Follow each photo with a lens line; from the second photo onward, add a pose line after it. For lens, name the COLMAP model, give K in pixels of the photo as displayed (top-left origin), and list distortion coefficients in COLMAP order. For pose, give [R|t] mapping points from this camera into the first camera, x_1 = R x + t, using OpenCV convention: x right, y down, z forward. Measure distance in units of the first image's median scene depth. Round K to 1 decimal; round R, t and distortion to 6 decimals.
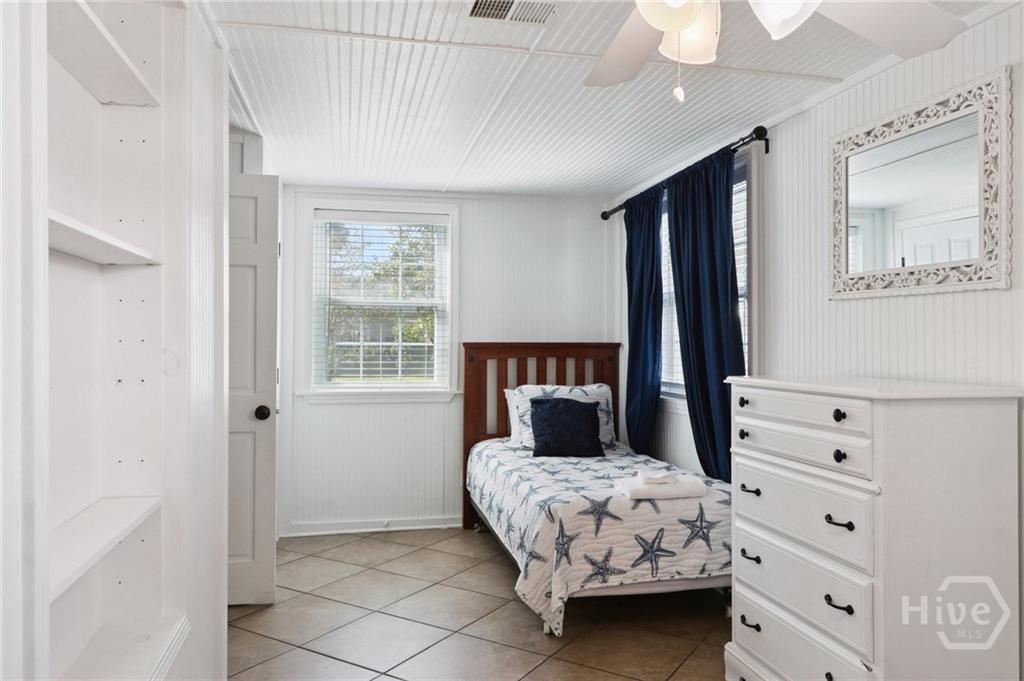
lens RADIAL K [[767.3, 0, 512.7], [0, 767.3, 338.3], [0, 0, 1]] dist [0.001048, -0.000494]
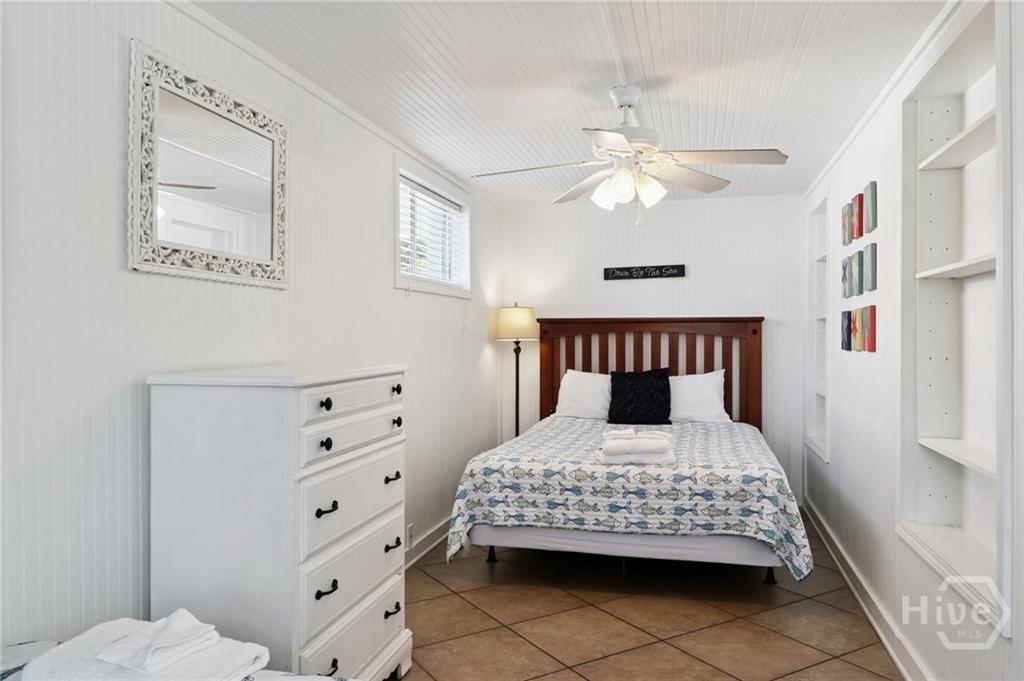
lens RADIAL K [[767.3, 0, 513.8], [0, 767.3, 340.1], [0, 0, 1]] dist [0.001048, -0.000494]
pose [[-0.902972, -0.008697, 0.429611, -0.232589], [-0.006453, 0.999957, 0.006682, 0.009104], [-0.429651, 0.003261, -0.902989, 1.698781]]
